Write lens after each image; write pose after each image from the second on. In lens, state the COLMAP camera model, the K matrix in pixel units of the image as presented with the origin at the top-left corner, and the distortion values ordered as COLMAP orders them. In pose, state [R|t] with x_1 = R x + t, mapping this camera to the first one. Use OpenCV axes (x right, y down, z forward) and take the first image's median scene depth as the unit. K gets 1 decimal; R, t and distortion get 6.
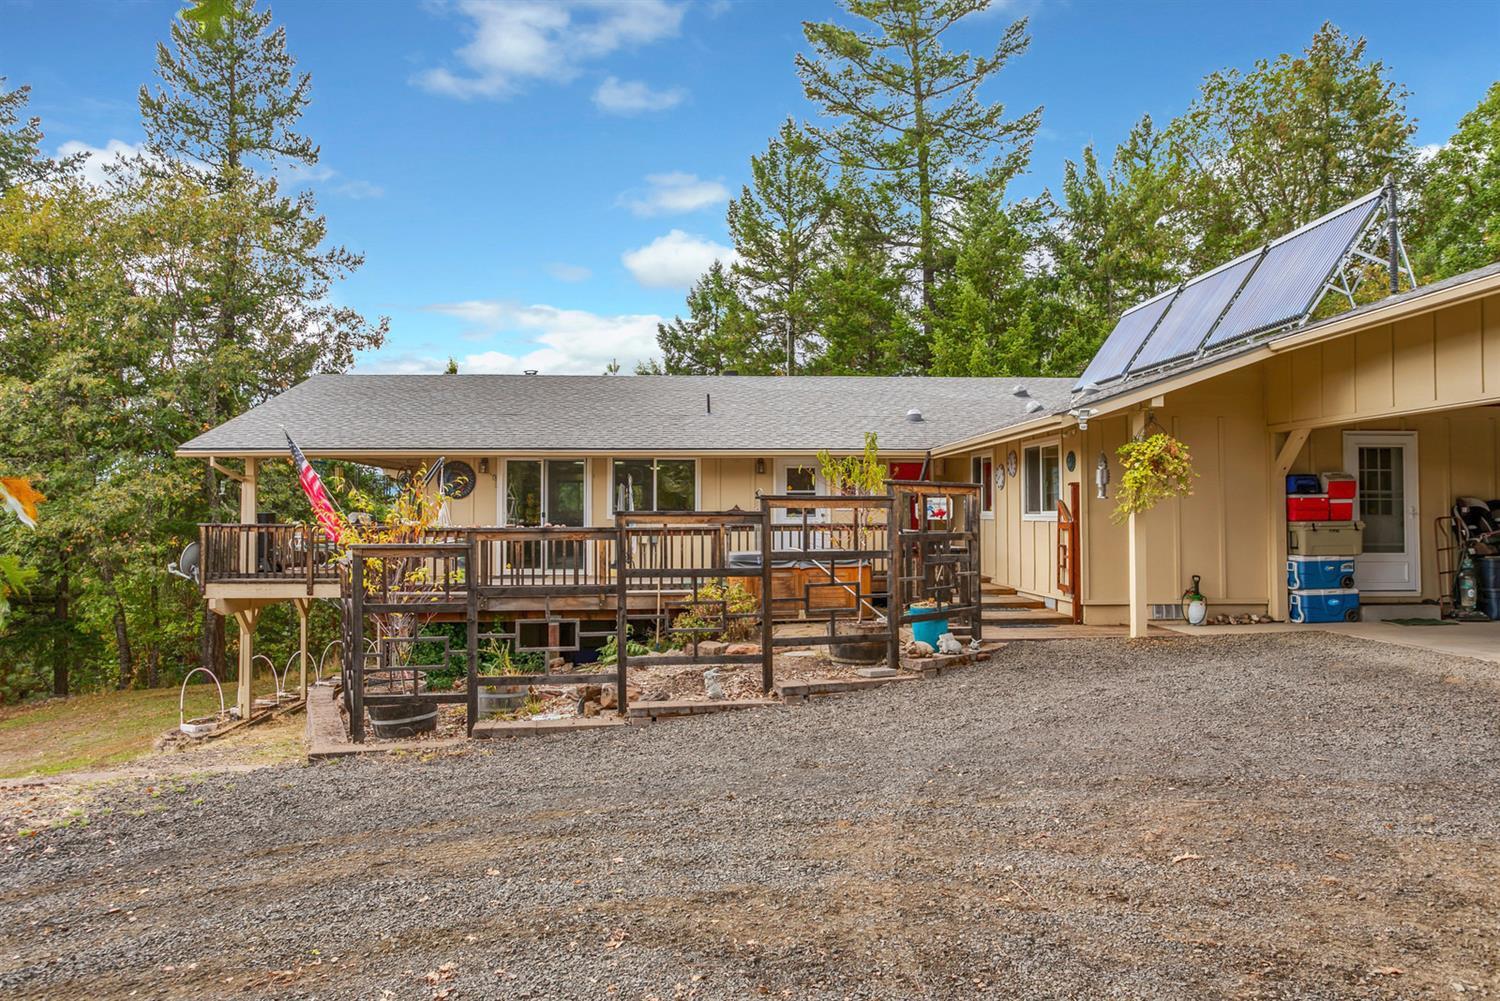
lens RADIAL K [[984.7, 0, 777.2], [0, 984.7, 493.4], [0, 0, 1]] dist [0.002204, -0.001142]
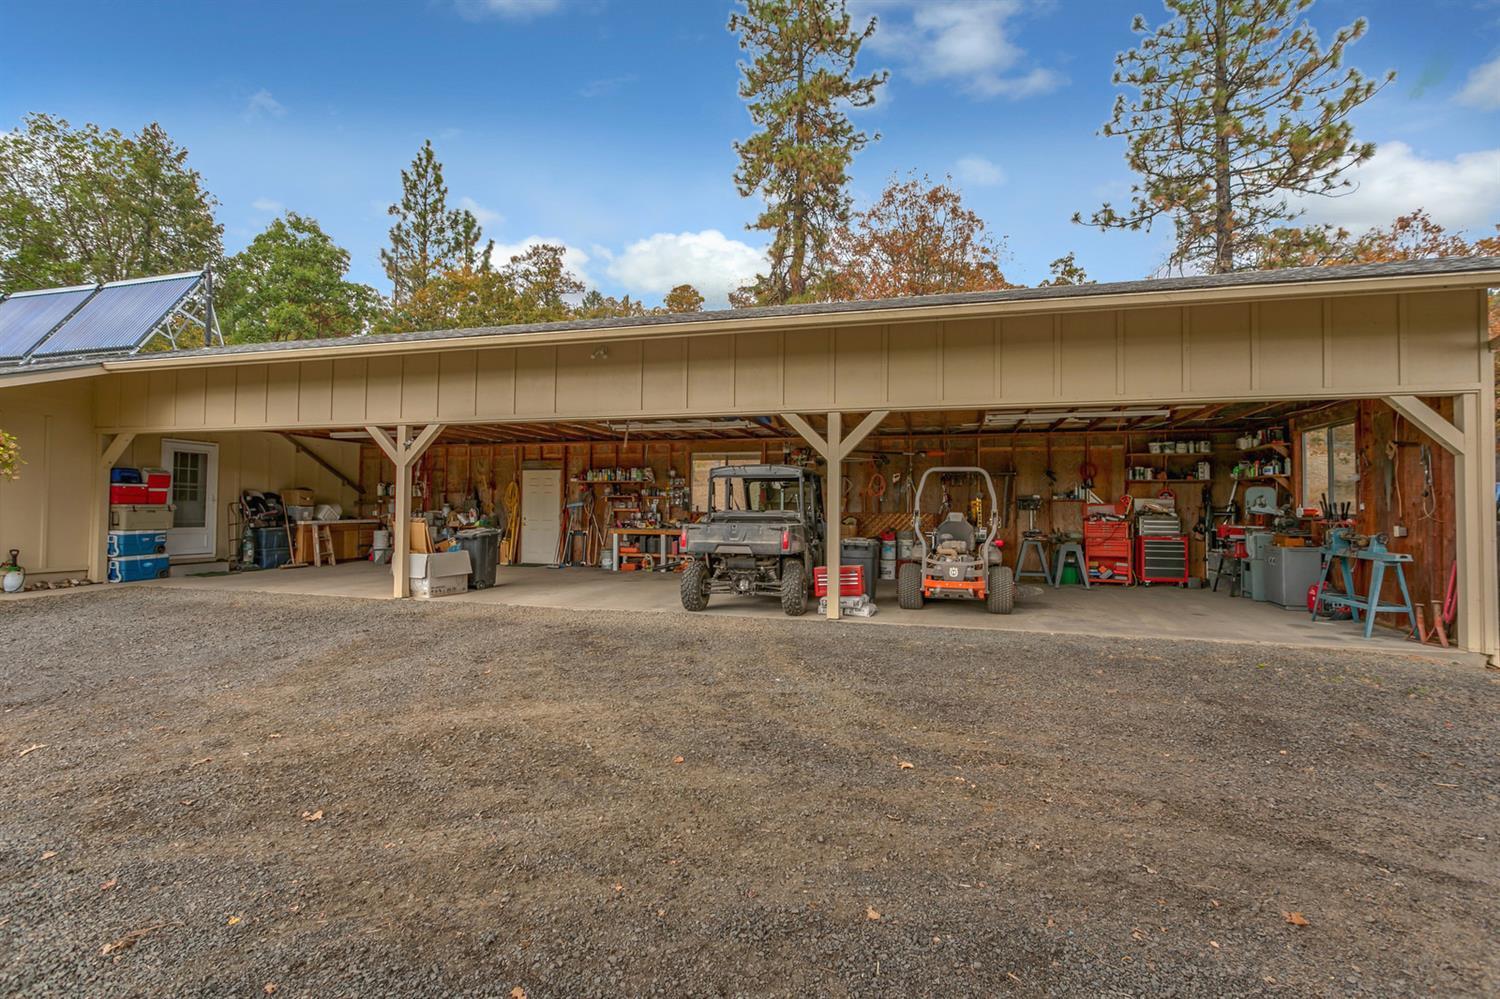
lens RADIAL K [[712.5, 0, 747.0], [0, 712.5, 488.4], [0, 0, 1]] dist [0.002289, -0.000563]
pose [[0.335777, 0.038113, 0.941170, -0.078538], [-0.027891, 0.999145, -0.030510, 0.013285], [-0.941528, -0.016006, 0.336553, -0.092296]]
